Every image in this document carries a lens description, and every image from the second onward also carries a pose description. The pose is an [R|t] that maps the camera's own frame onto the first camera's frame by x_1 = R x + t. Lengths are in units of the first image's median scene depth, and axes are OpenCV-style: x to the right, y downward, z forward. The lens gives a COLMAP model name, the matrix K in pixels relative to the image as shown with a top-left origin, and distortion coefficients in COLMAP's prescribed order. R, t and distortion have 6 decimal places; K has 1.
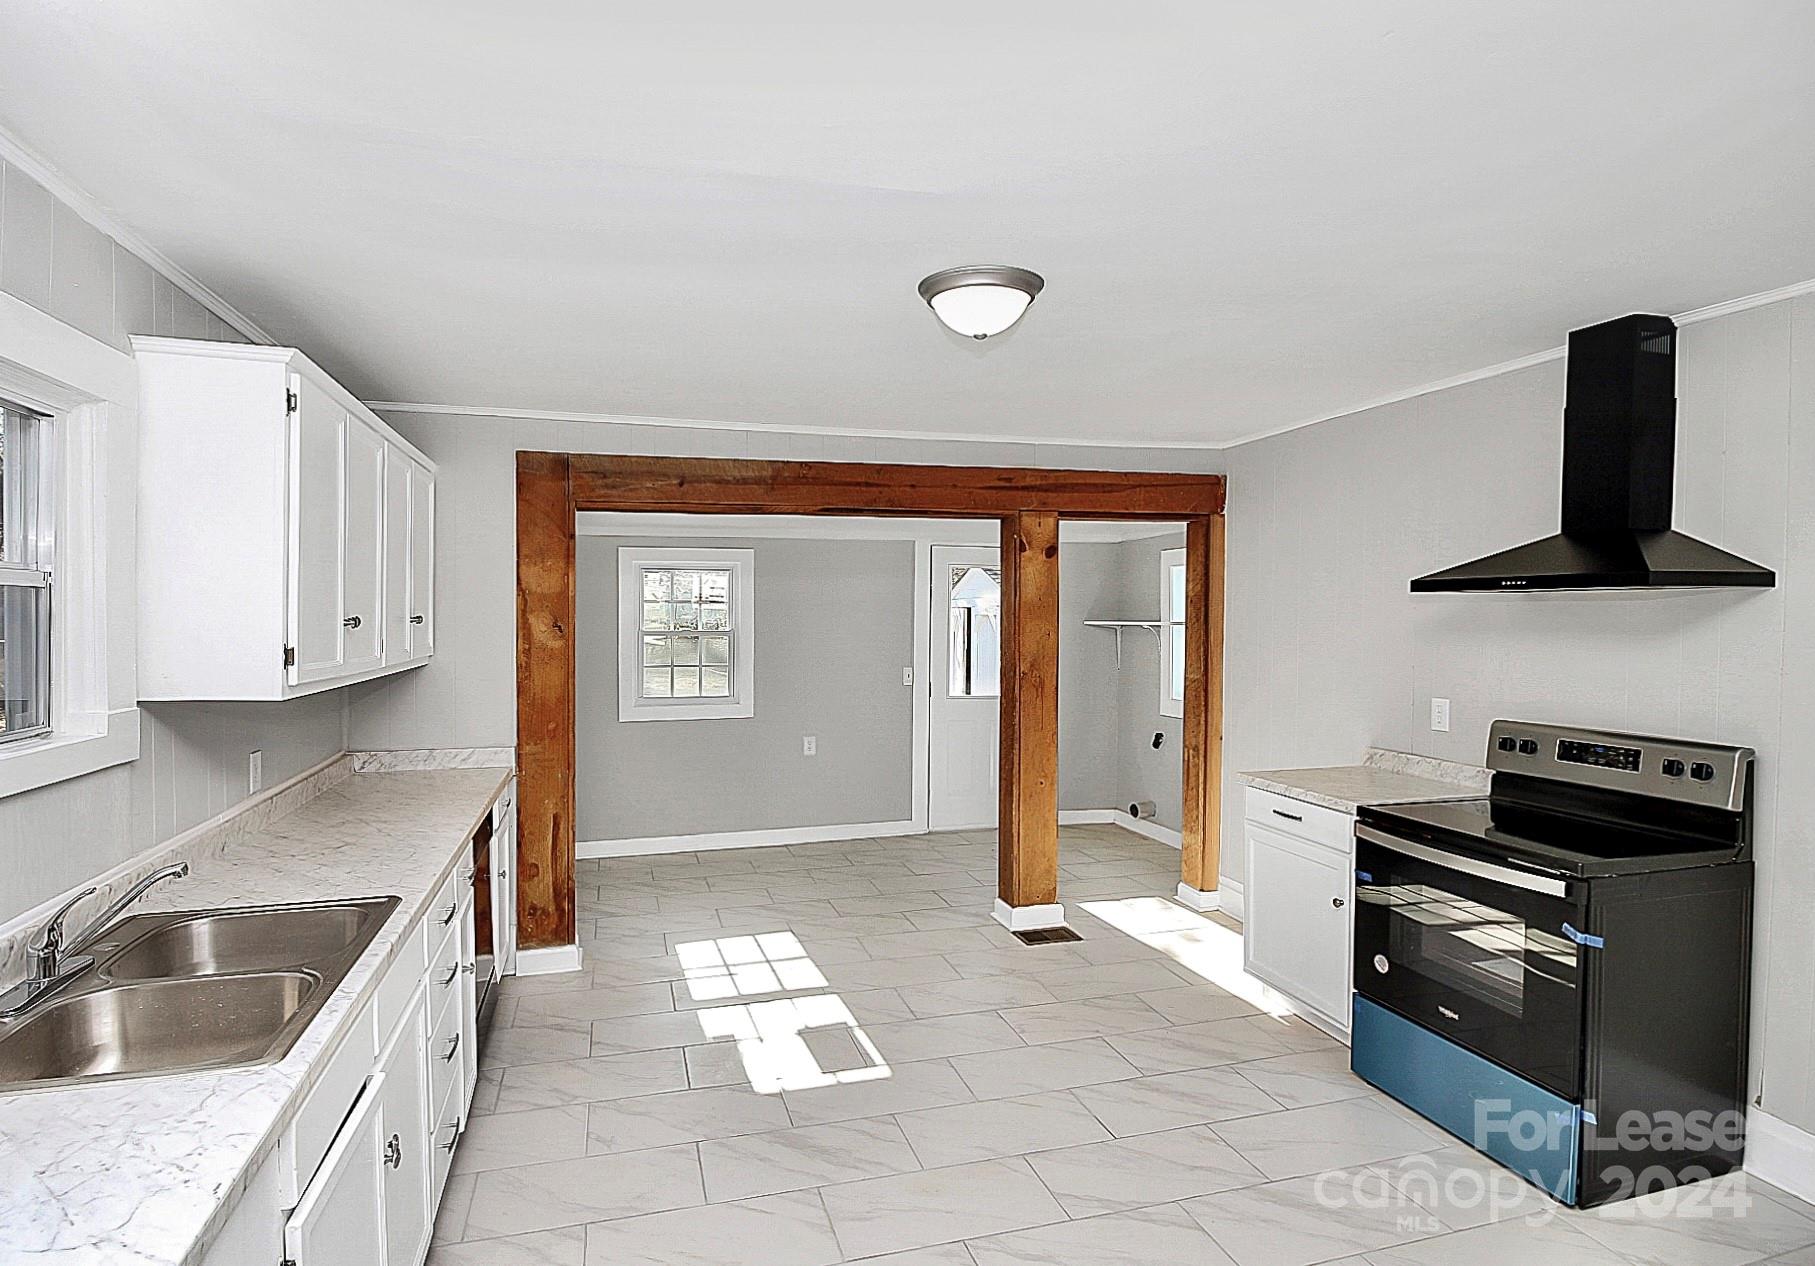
lens RADIAL K [[921.1, 0, 866.1], [0, 921.1, 646.4], [0, 0, 1]] dist [0.000570, -0.003393]
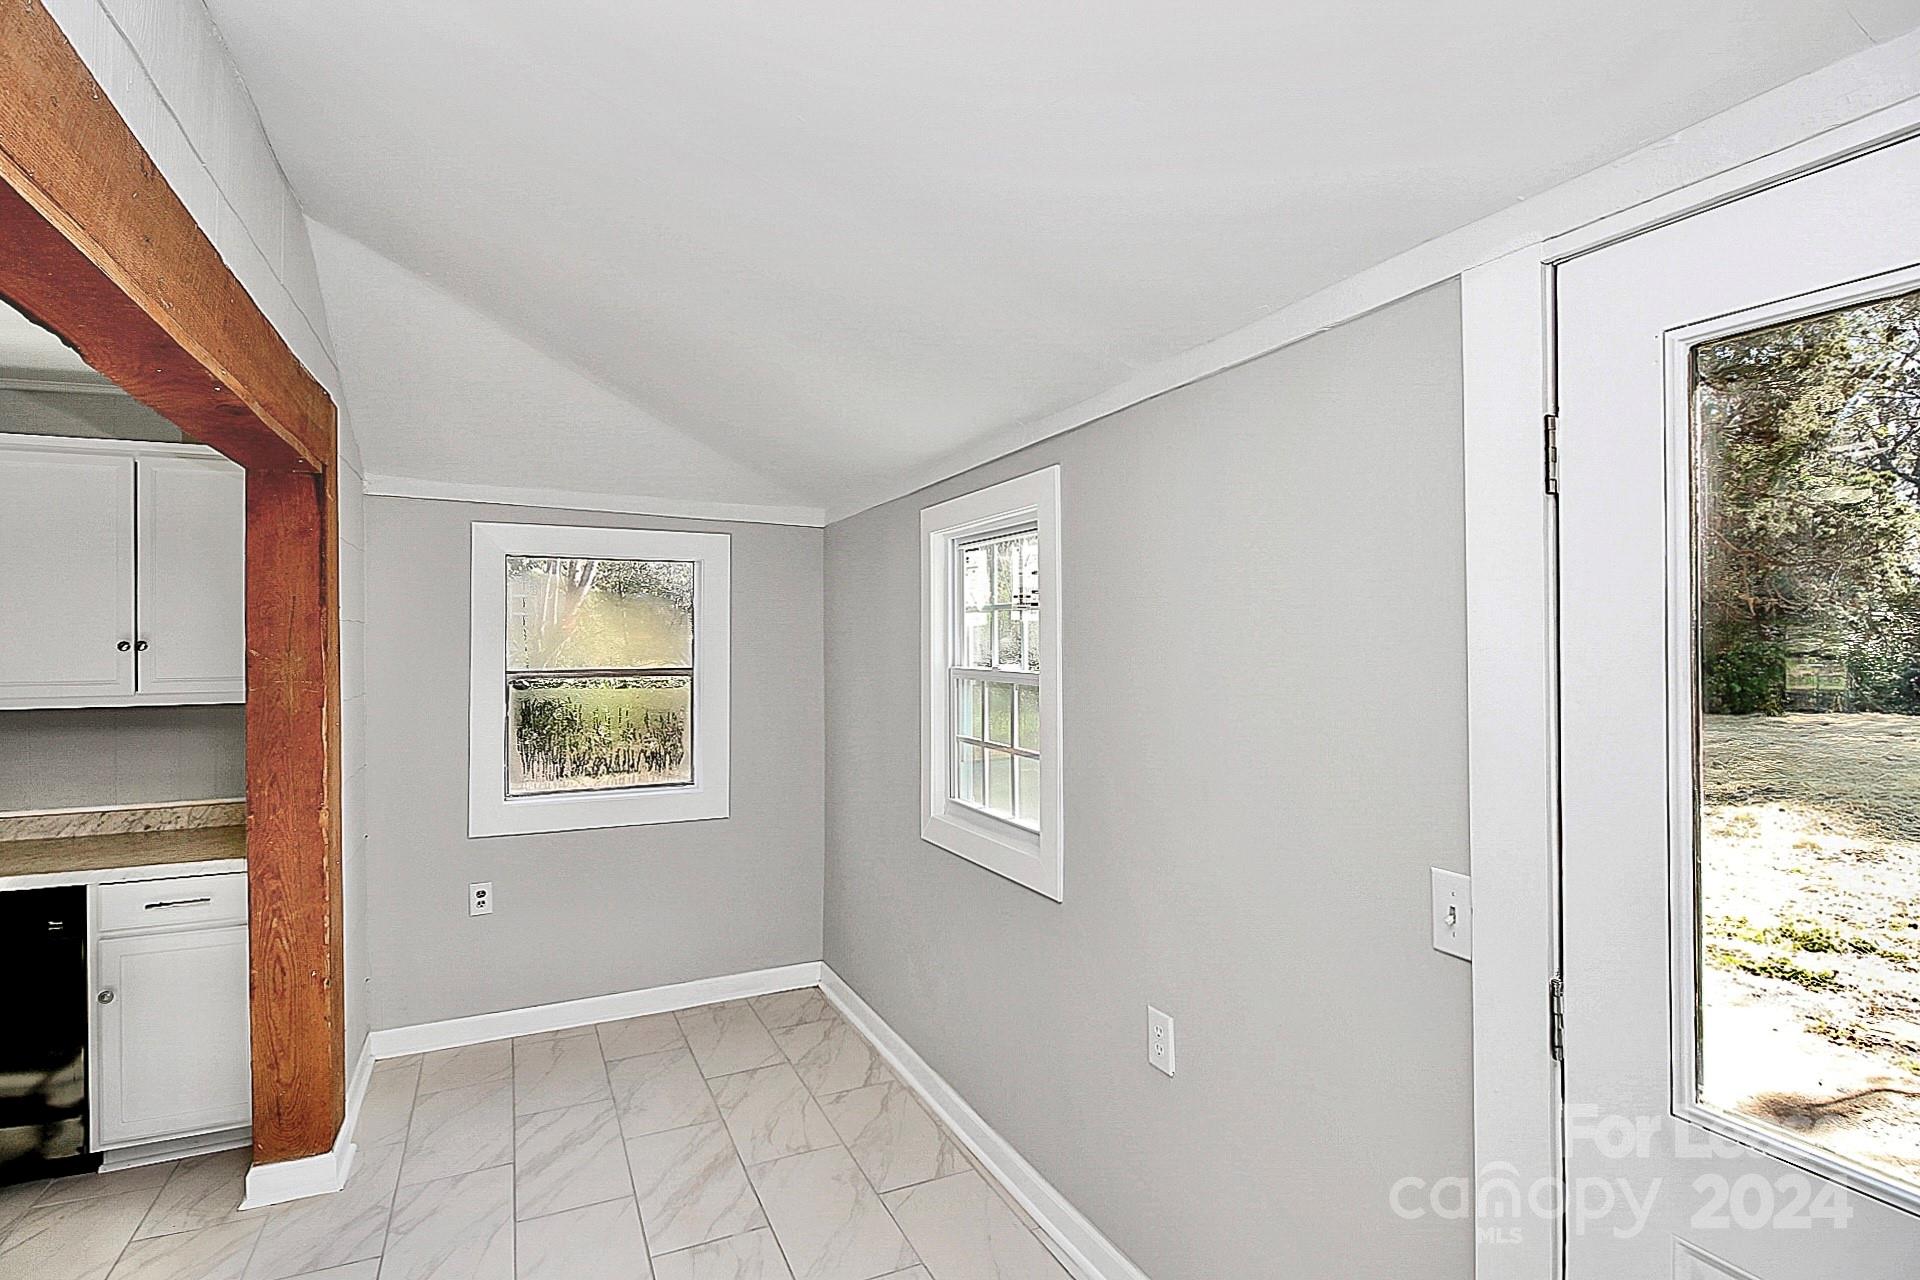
lens RADIAL K [[917.9, 0, 948.3], [0, 917.9, 626.2], [0, 0, 1]] dist [0.004398, -0.012705]
pose [[0.172114, -0.017458, -0.984922, 0.369733], [-0.027934, 0.999354, -0.022595, -0.040720], [0.984681, 0.031401, 0.171516, 1.314611]]
